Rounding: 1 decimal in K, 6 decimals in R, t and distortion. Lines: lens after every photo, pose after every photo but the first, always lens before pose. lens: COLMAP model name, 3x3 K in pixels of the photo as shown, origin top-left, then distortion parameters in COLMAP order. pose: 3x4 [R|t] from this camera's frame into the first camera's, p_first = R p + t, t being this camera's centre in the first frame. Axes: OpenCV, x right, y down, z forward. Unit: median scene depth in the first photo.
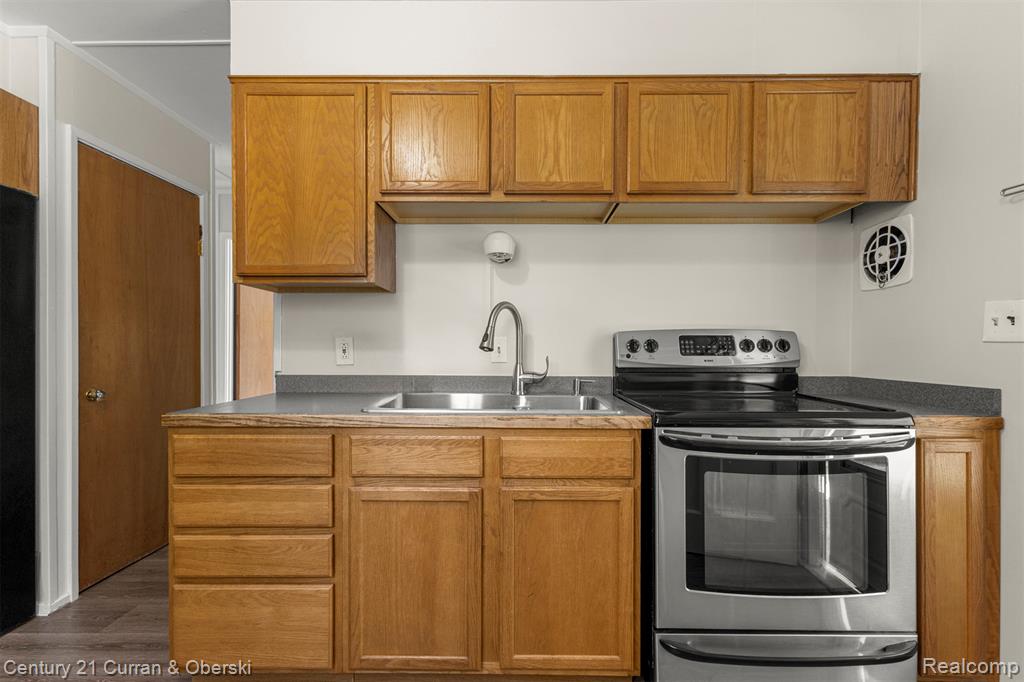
lens RADIAL K [[455.1, 0, 514.1], [0, 455.1, 350.3], [0, 0, 1]] dist [-0.000269, -0.000692]
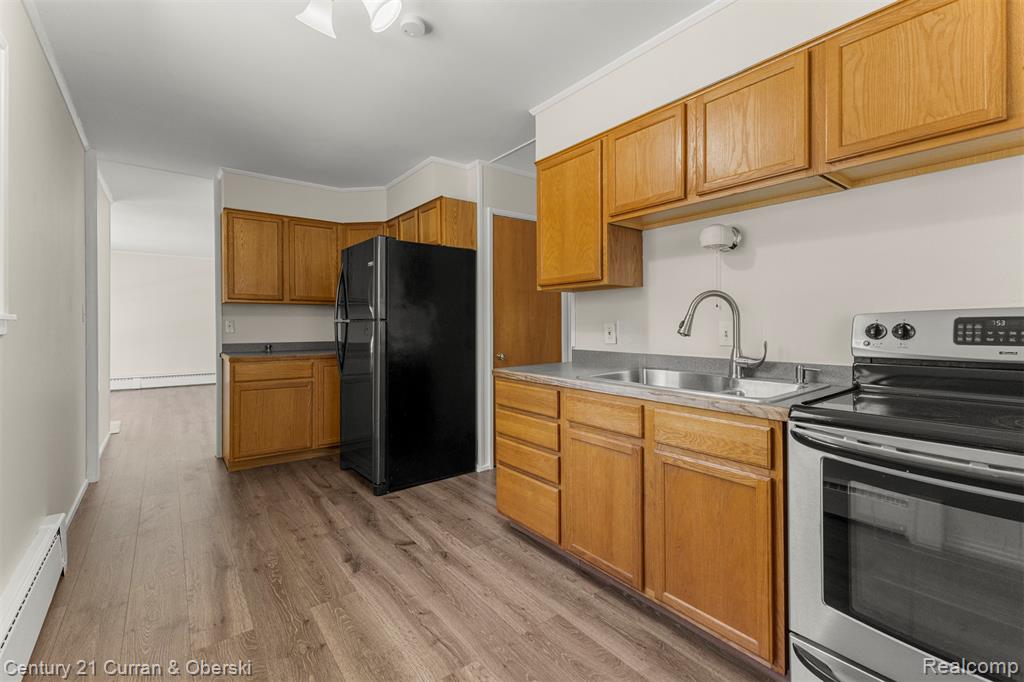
lens RADIAL K [[442.4, 0, 510.0], [0, 442.4, 320.3], [0, 0, 1]] dist [-0.011391, -0.000532]
pose [[0.614563, -0.011946, -0.788778, 0.547748], [0.007180, 0.999929, -0.009549, -0.030549], [0.788835, 0.000205, 0.614605, -0.028623]]
